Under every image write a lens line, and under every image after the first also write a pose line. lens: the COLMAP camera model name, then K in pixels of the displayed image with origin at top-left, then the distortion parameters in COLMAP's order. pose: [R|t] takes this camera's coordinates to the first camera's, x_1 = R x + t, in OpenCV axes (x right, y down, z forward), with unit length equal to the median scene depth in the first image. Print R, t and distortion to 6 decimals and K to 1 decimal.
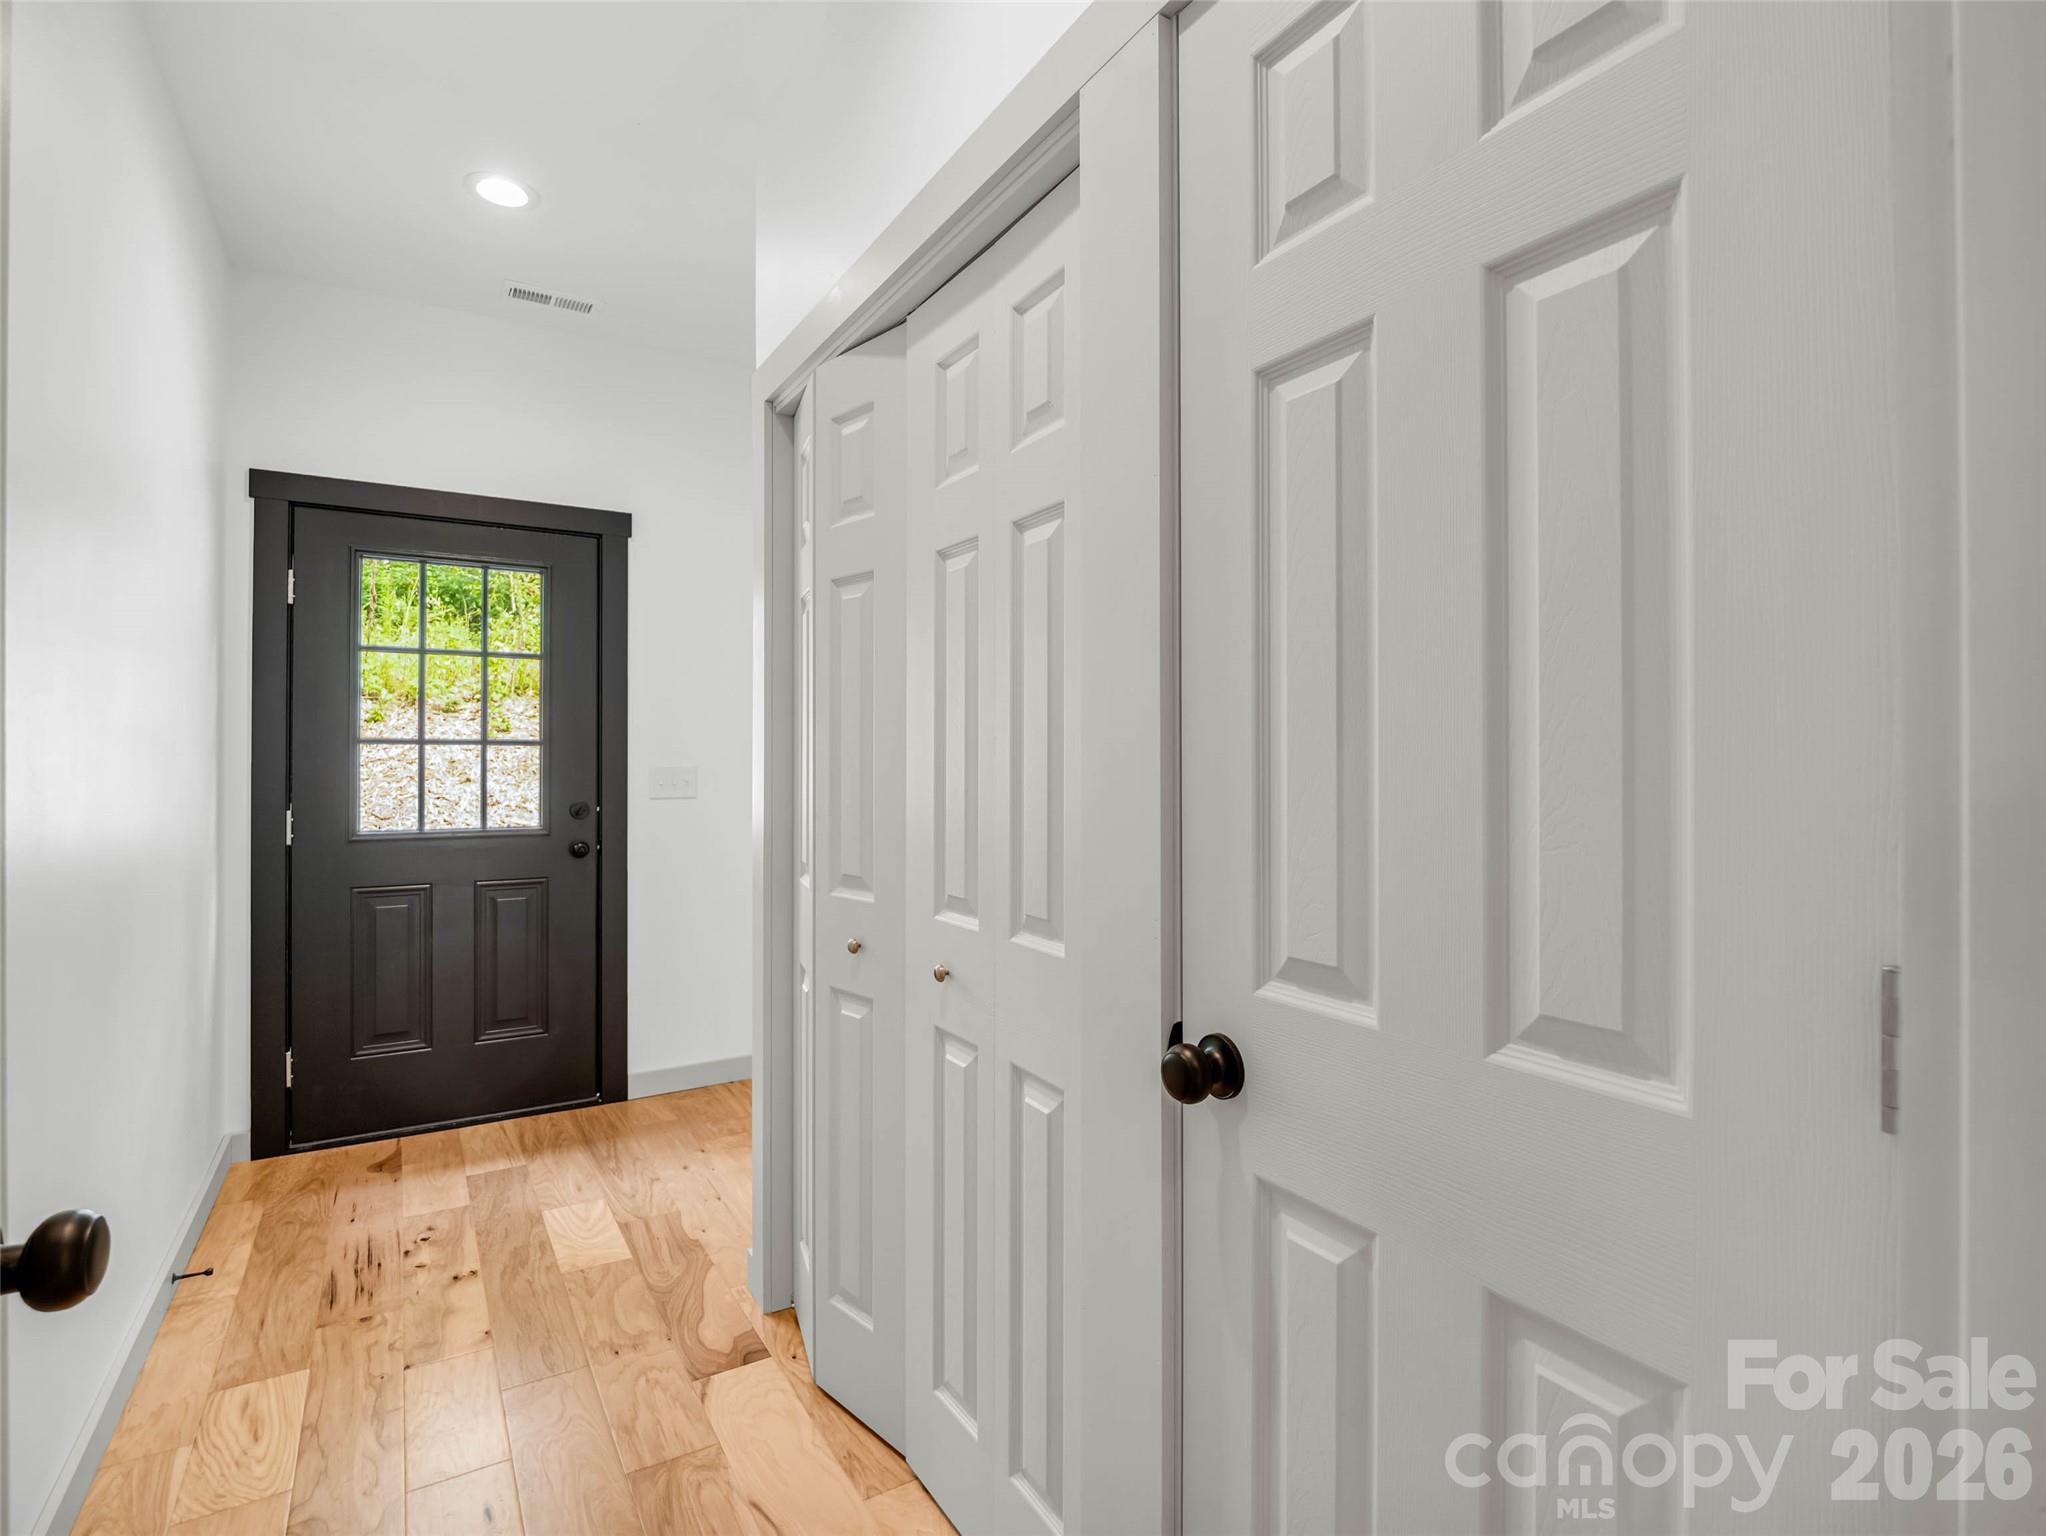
lens RADIAL K [[1036.7, 0, 1052.2], [0, 1036.7, 753.7], [0, 0, 1]] dist [-0.016697, -0.001590]
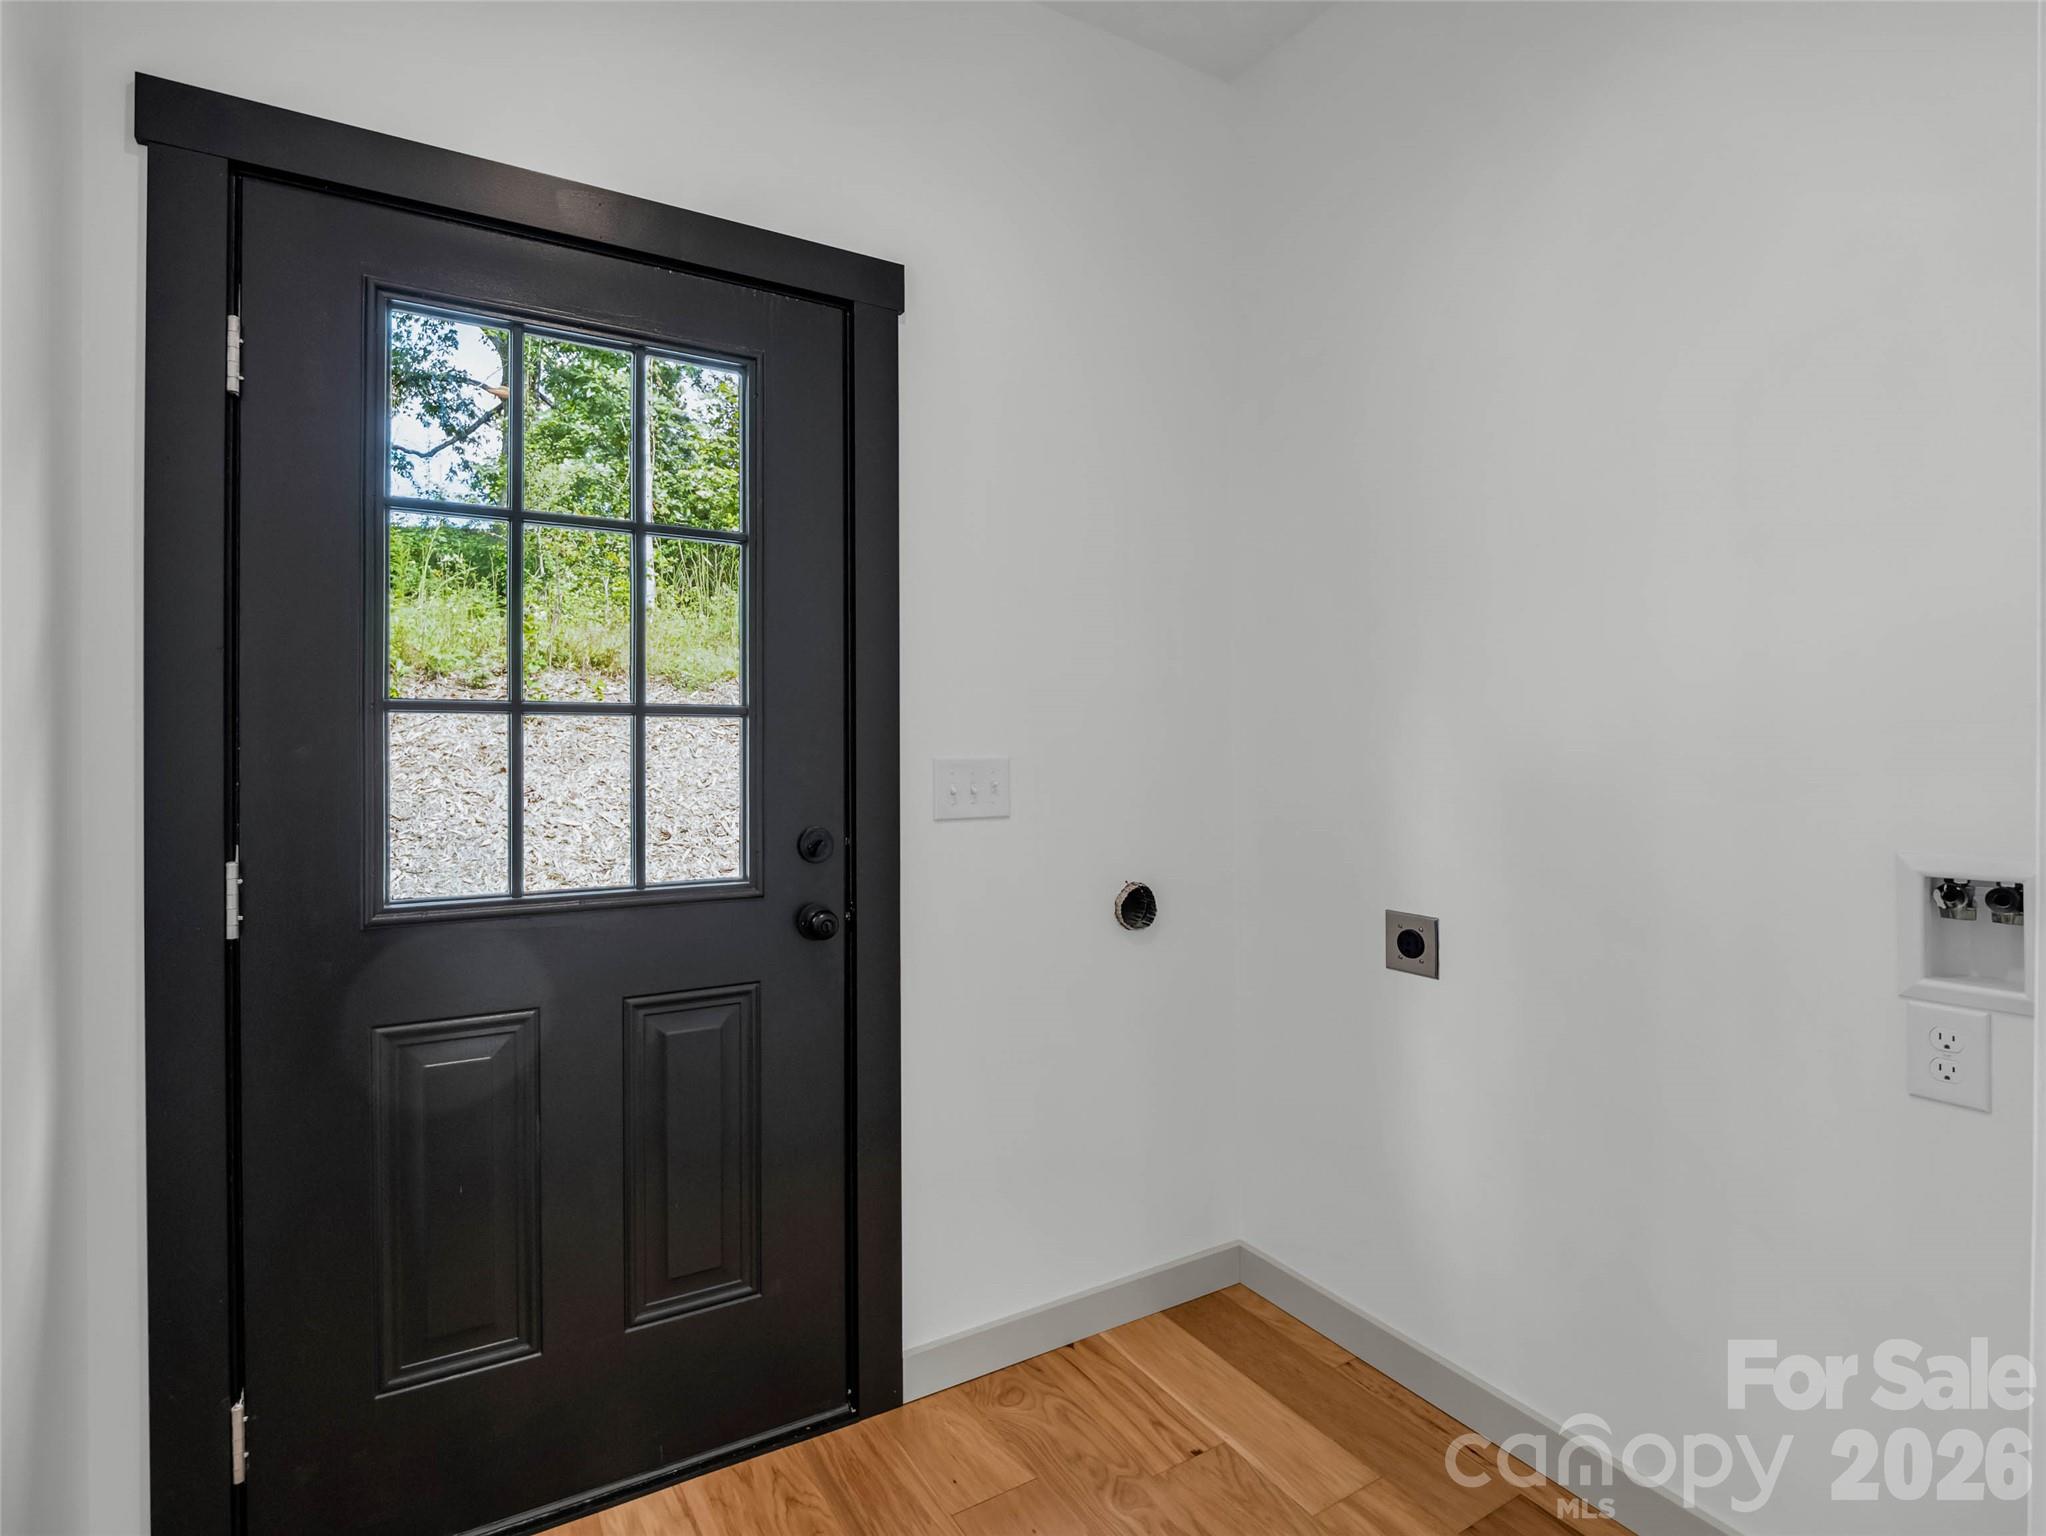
lens RADIAL K [[1017.9, 0, 1003.5], [0, 1017.9, 749.1], [0, 0, 1]] dist [-0.012283, -0.000816]
pose [[0.999510, -0.000544, -0.031292, -0.349162], [0.000858, 0.999949, 0.010016, 0.002884], [0.031285, -0.010038, 0.999460, 0.505209]]
